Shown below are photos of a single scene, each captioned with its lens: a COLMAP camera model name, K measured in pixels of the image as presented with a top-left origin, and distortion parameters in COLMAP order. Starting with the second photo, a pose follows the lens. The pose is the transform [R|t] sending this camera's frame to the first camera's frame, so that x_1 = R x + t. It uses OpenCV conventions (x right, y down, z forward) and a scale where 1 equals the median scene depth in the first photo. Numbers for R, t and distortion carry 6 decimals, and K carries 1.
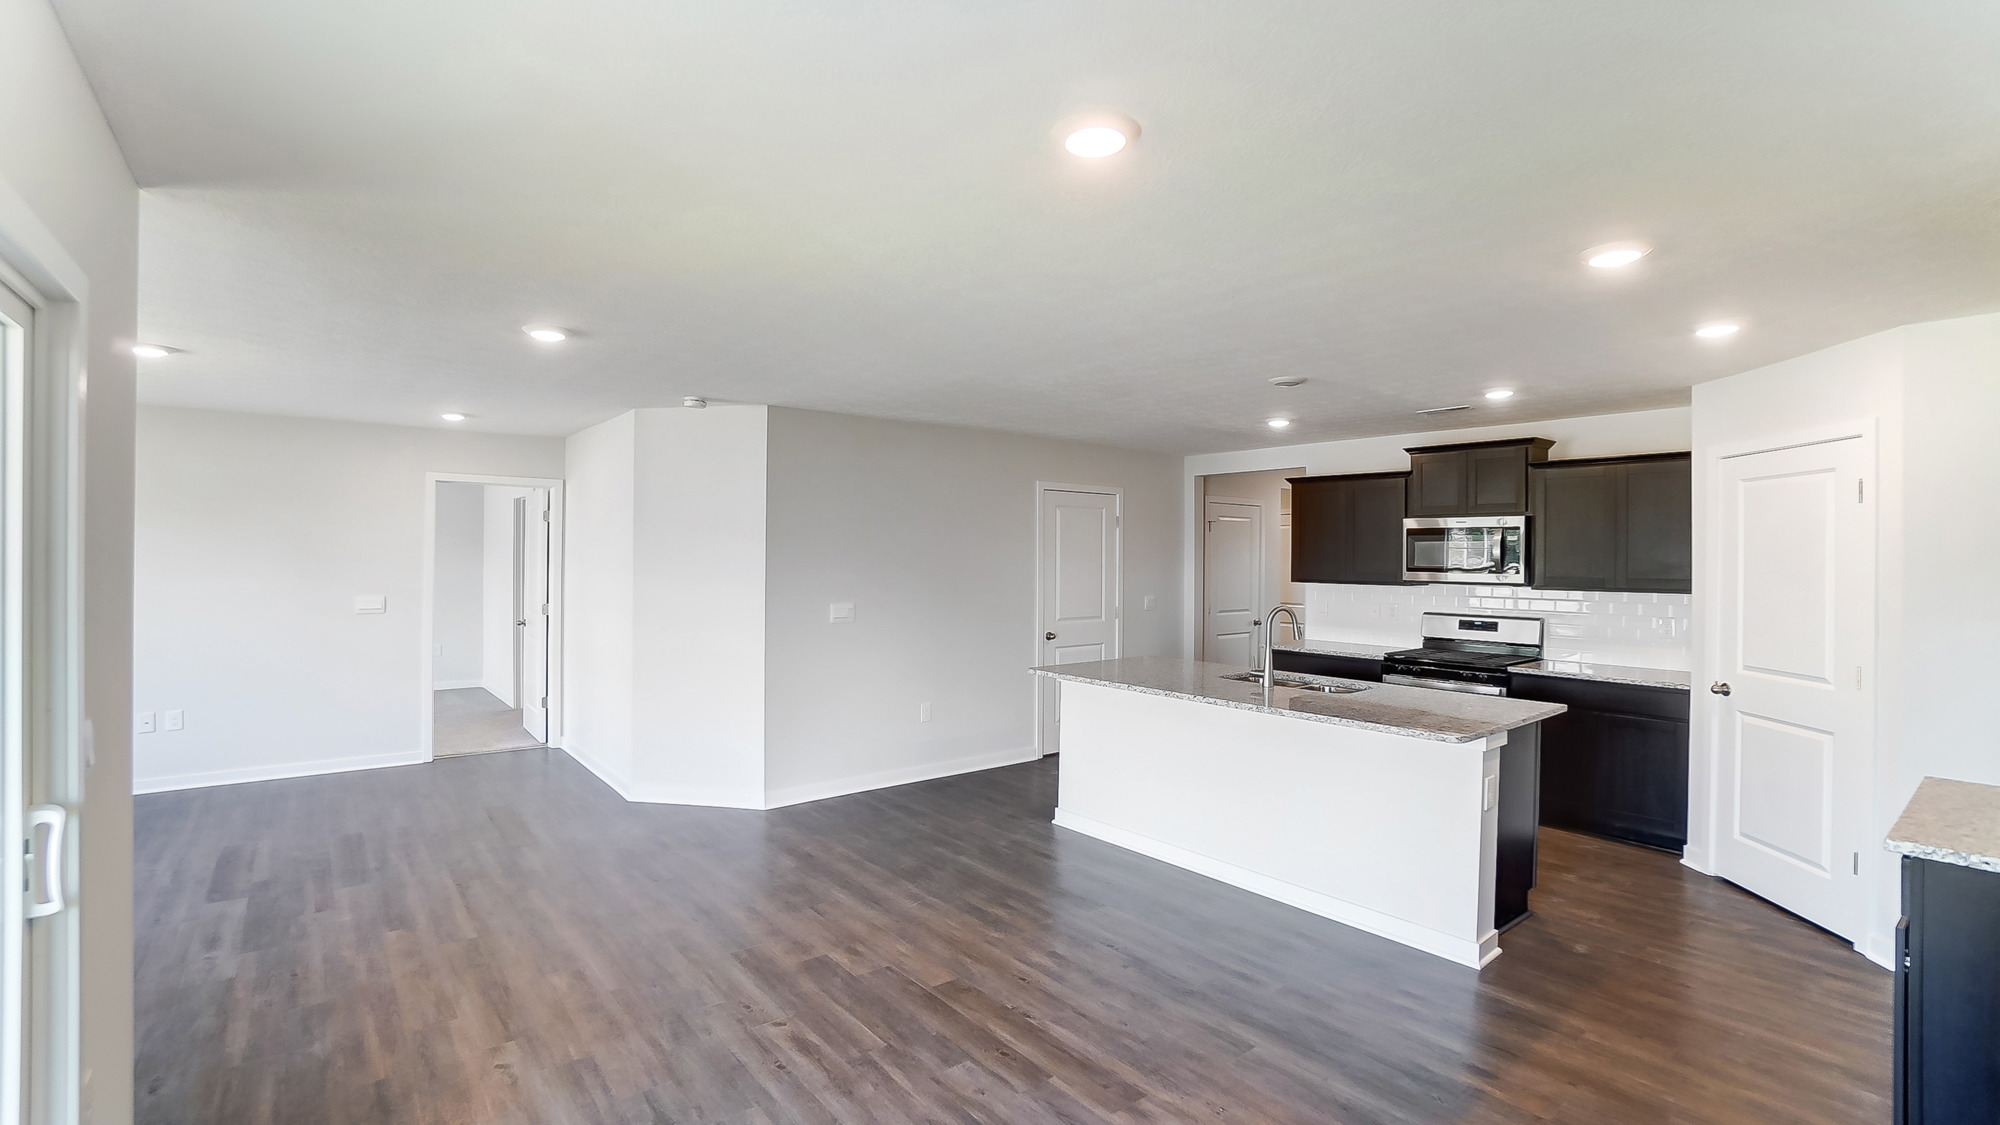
lens RADIAL K [[889.9, 0, 998.0], [0, 889.9, 554.5], [0, 0, 1]] dist [-0.042632, 0.005051]
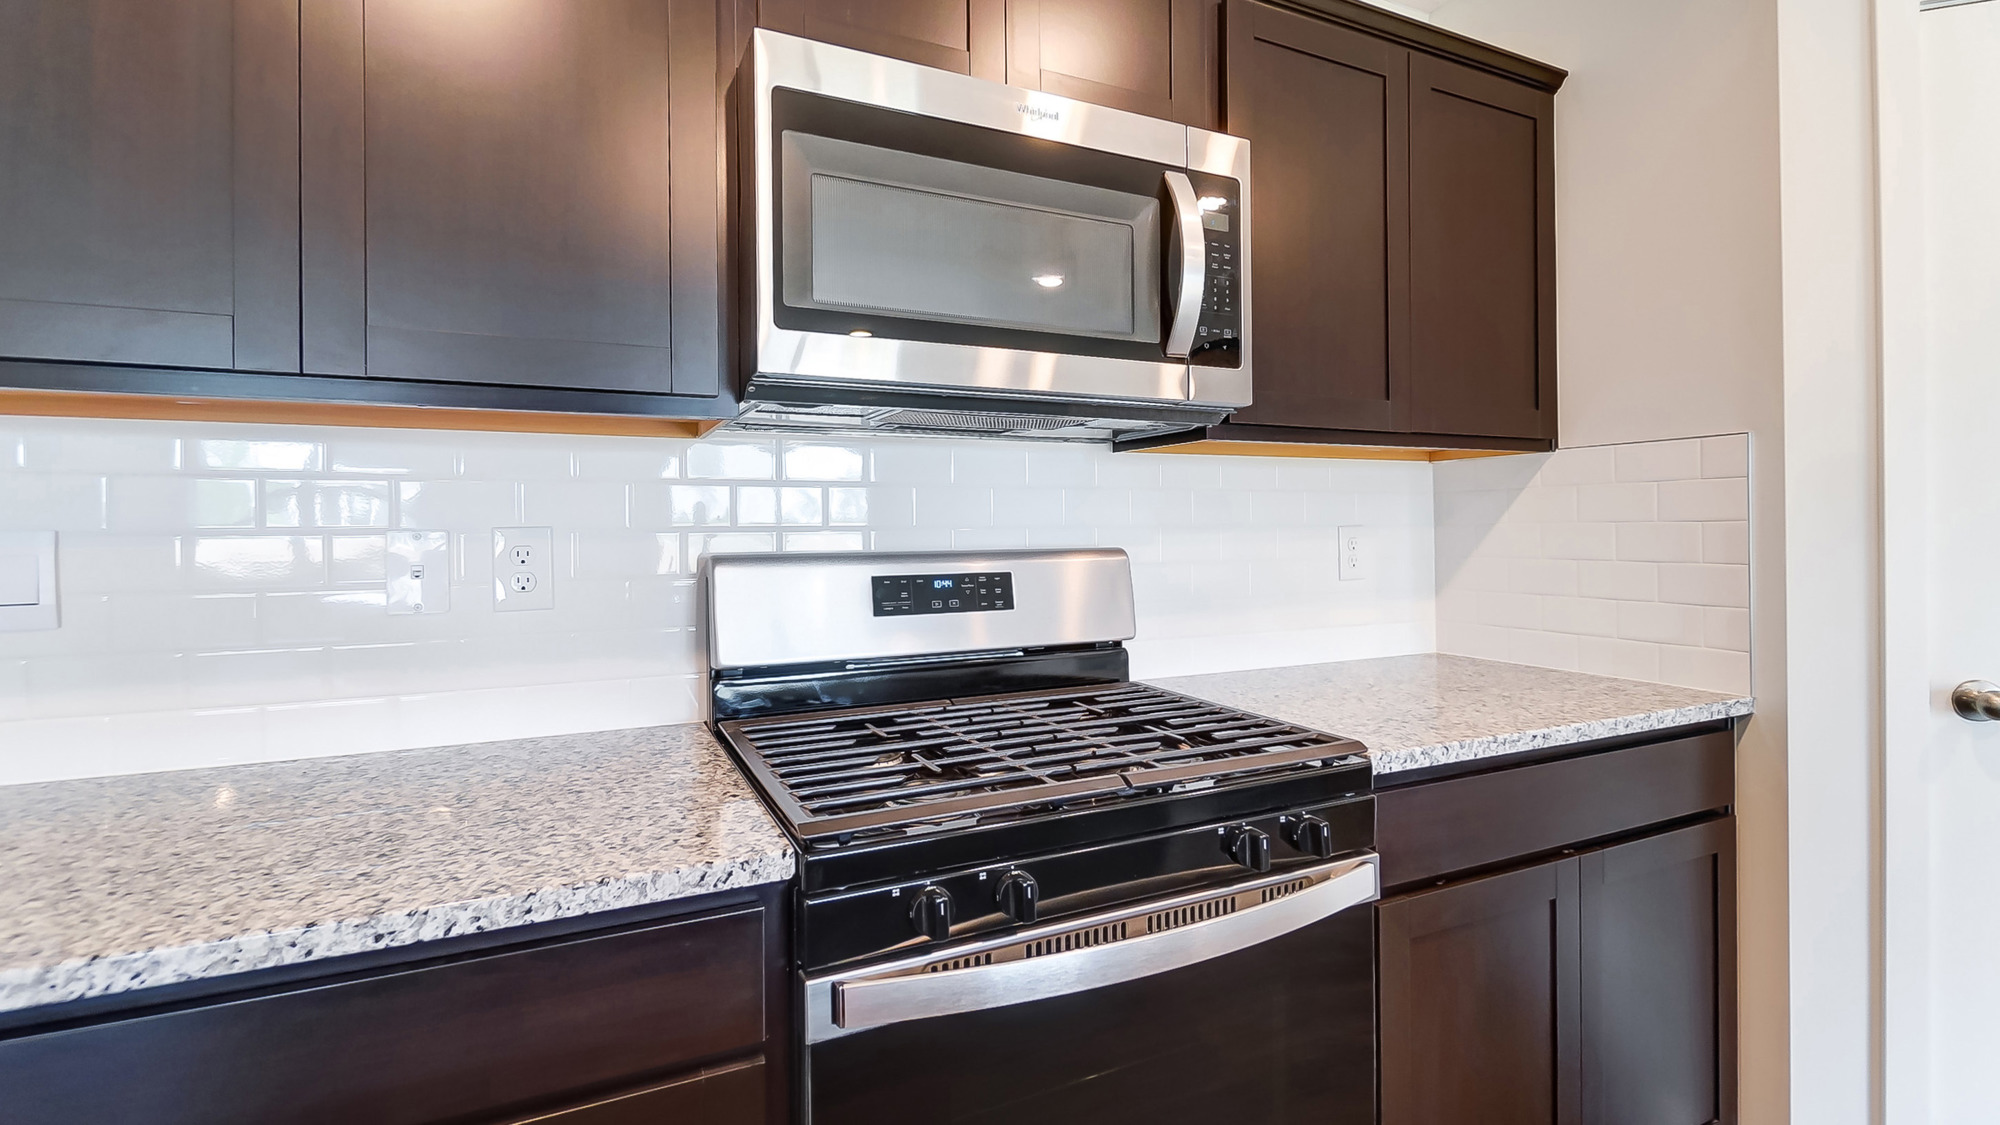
lens RADIAL K [[889.9, 0, 986.0], [0, 889.9, 546.9], [0, 0, 1]] dist [-0.042632, 0.005051]
pose [[0.251879, -0.033607, 0.967175, 0.329296], [0.005019, 0.999429, 0.033421, 0.064834], [-0.967746, -0.003564, 0.251904, 1.009932]]
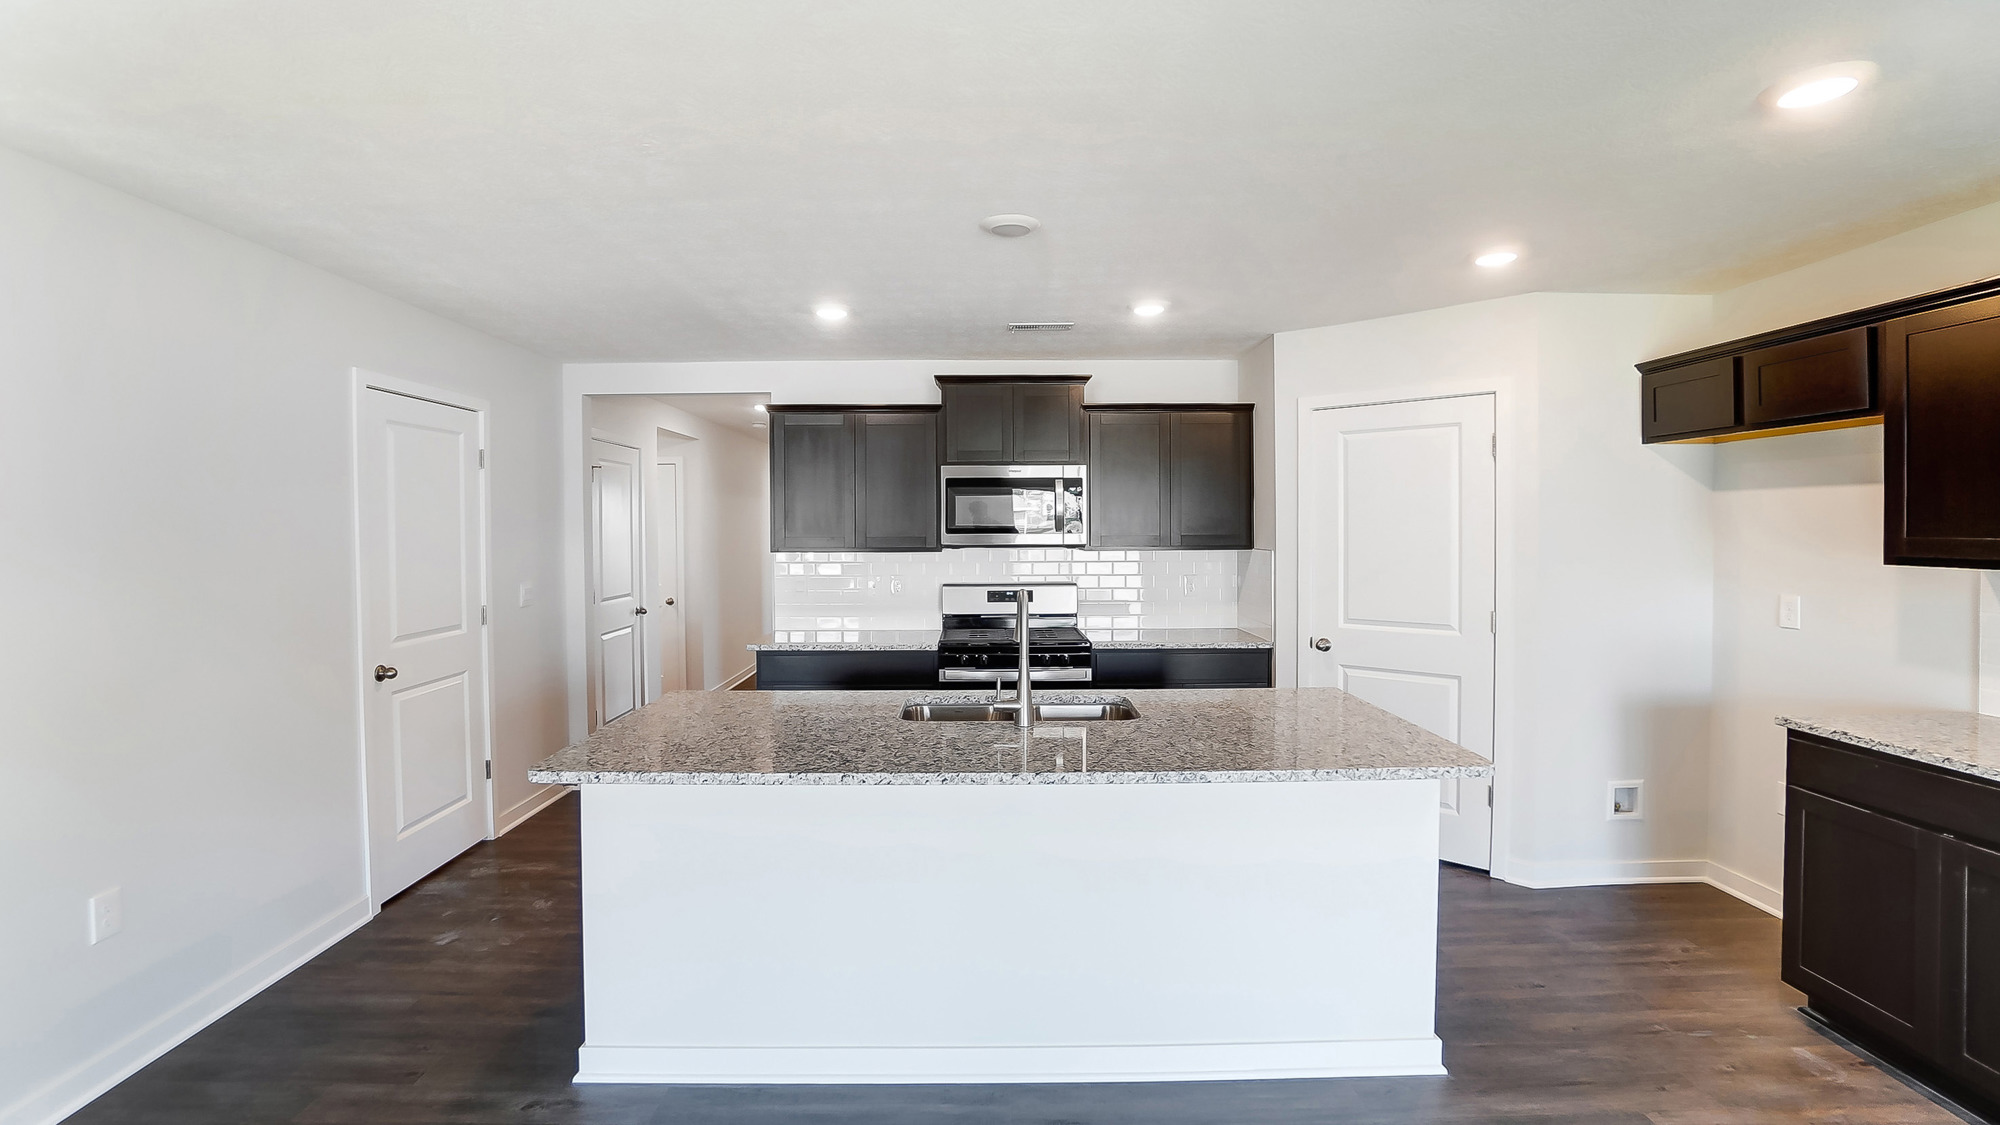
lens RADIAL K [[889.9, 0, 996.2], [0, 889.9, 551.4], [0, 0, 1]] dist [-0.042632, 0.005051]
pose [[0.619248, -0.034169, 0.784452, -0.144054], [0.007827, 0.999272, 0.037348, 0.006774], [-0.785157, -0.016988, 0.619064, 0.526254]]
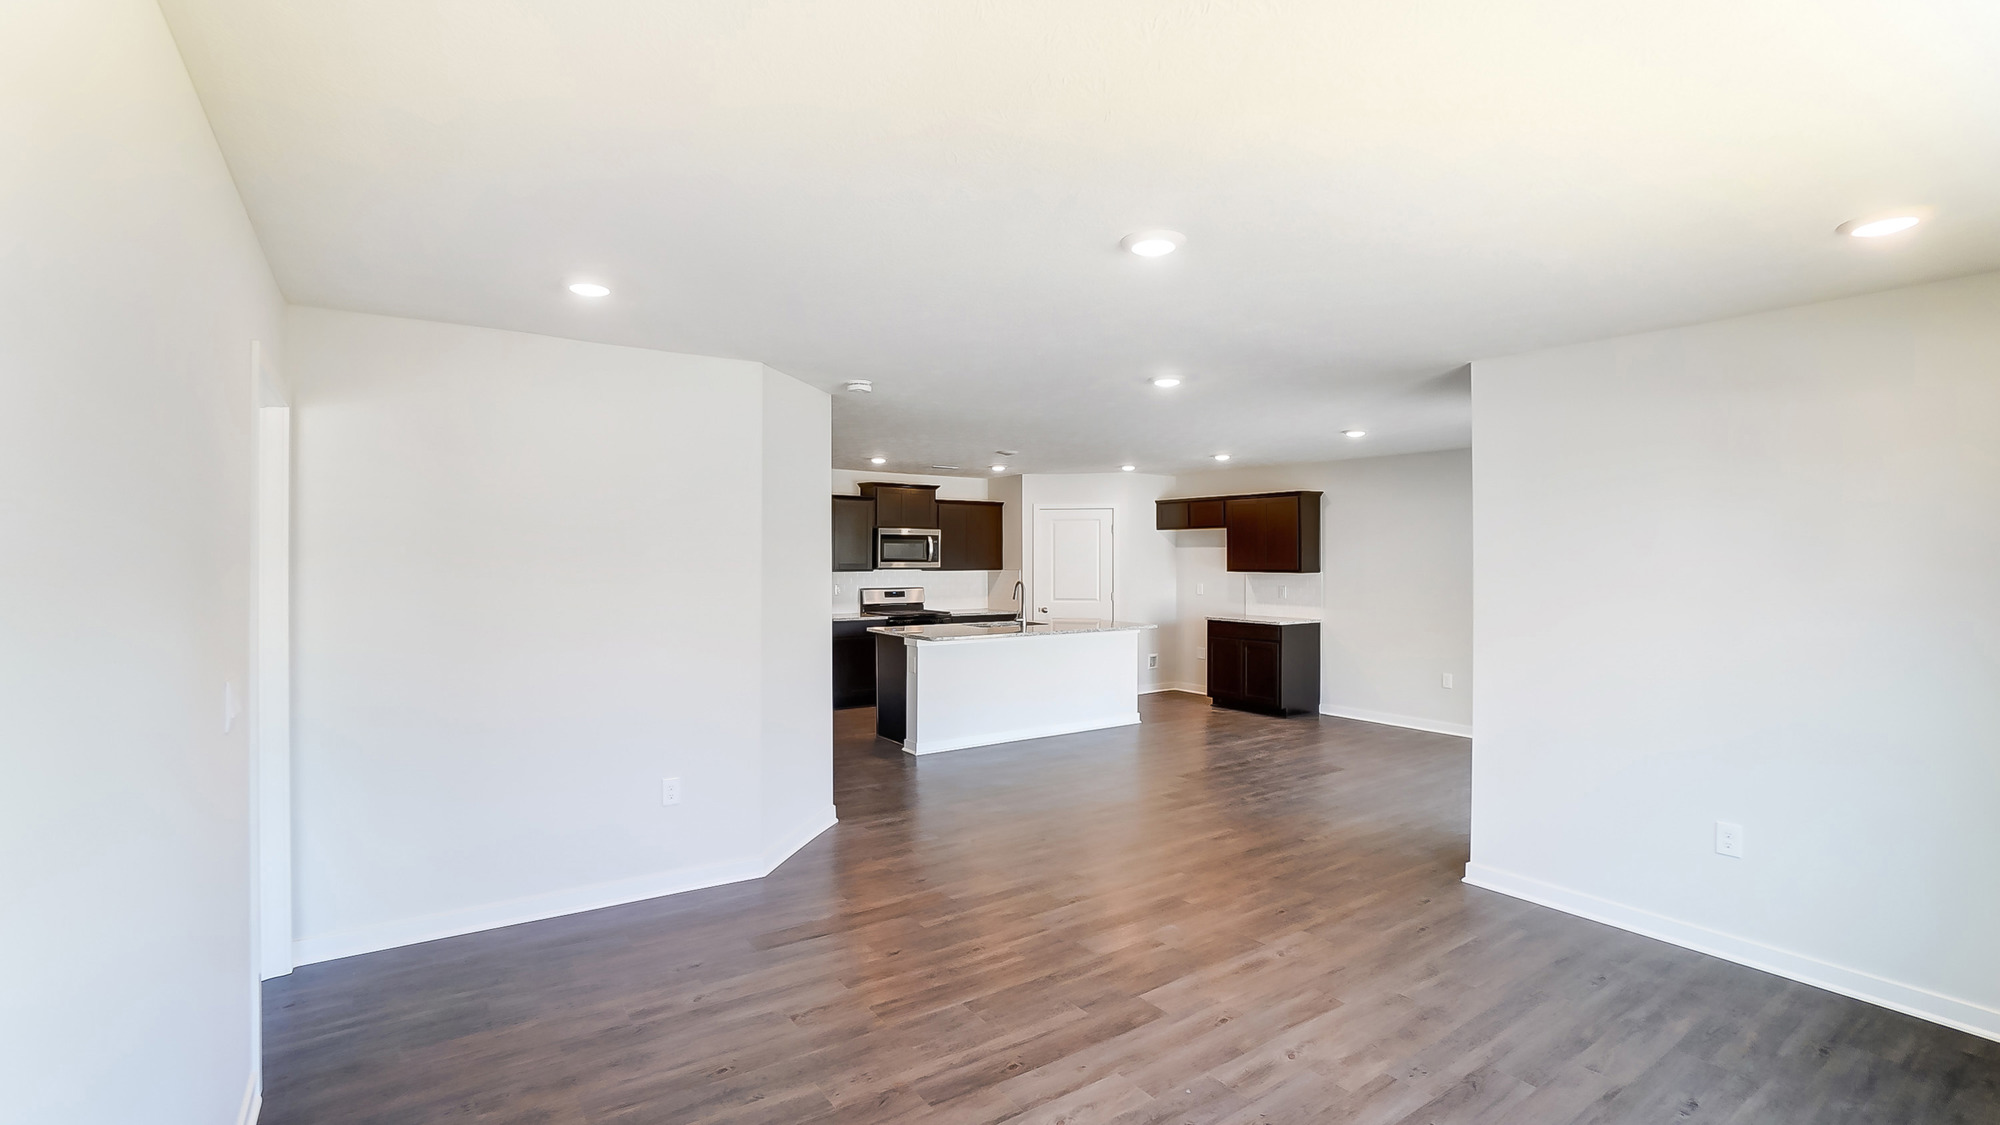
lens RADIAL K [[889.9, 0, 1005.5], [0, 889.9, 560.6], [0, 0, 1]] dist [-0.042632, 0.005051]
pose [[0.048280, -0.015101, 0.998720, -1.207009], [-0.004377, 0.999873, 0.015330, -0.008906], [-0.998824, -0.005112, 0.048207, 0.779925]]
